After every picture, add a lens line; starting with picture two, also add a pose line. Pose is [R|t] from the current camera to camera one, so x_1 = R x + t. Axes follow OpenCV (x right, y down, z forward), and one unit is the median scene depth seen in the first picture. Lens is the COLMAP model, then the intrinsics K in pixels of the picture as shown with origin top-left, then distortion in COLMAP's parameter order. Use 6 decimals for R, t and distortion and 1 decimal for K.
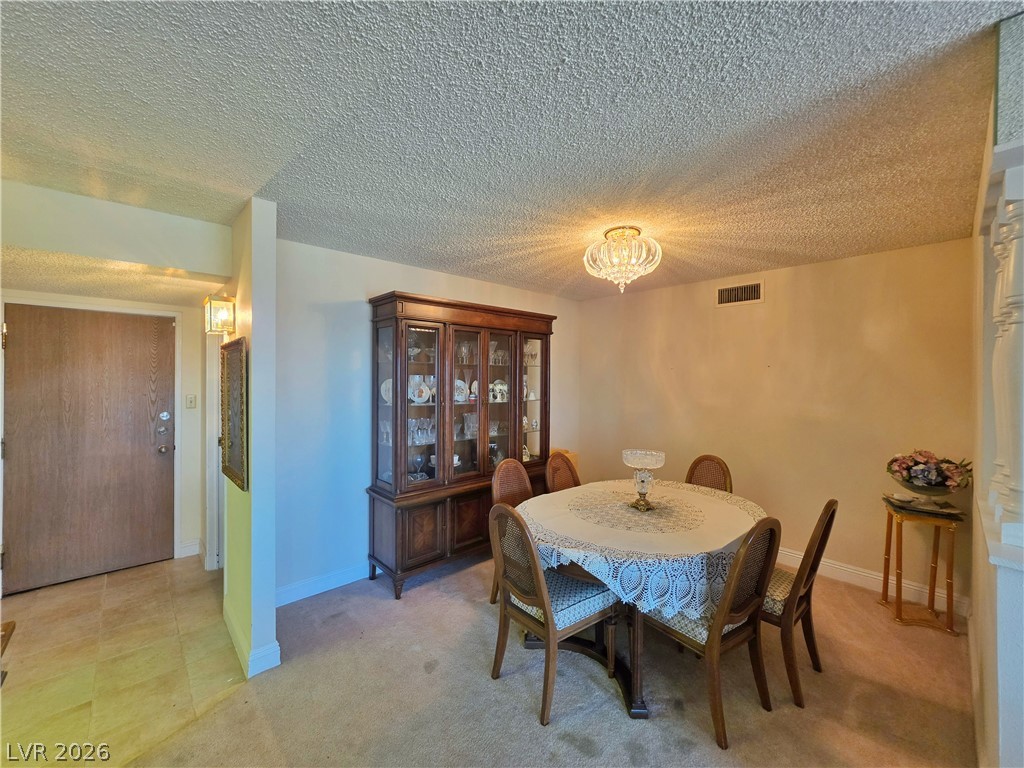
lens RADIAL K [[414.3, 0, 514.2], [0, 414.3, 378.8], [0, 0, 1]] dist [-0.001692, 0.000076]
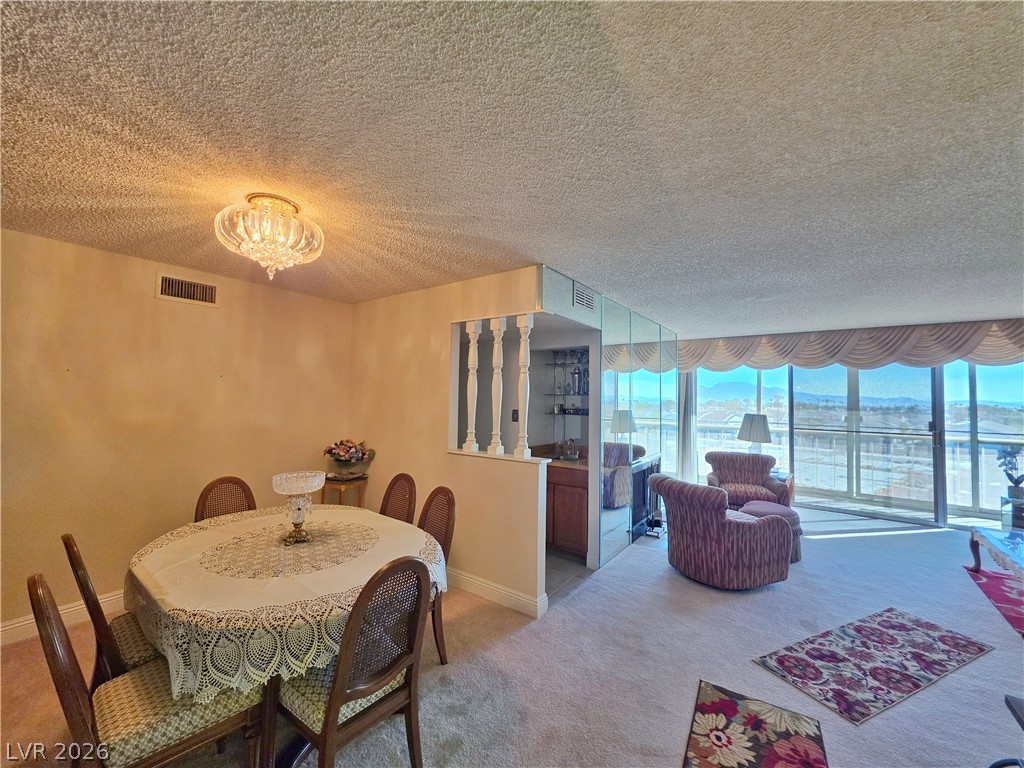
lens RADIAL K [[405.8, 0, 516.6], [0, 405.8, 378.4], [0, 0, 1]] dist [-0.012622, 0.000740]
pose [[-0.204280, 0.039391, 0.978120, -0.607343], [-0.014597, 0.998956, -0.043279, 0.007890], [-0.978804, -0.023118, -0.203491, 0.736755]]
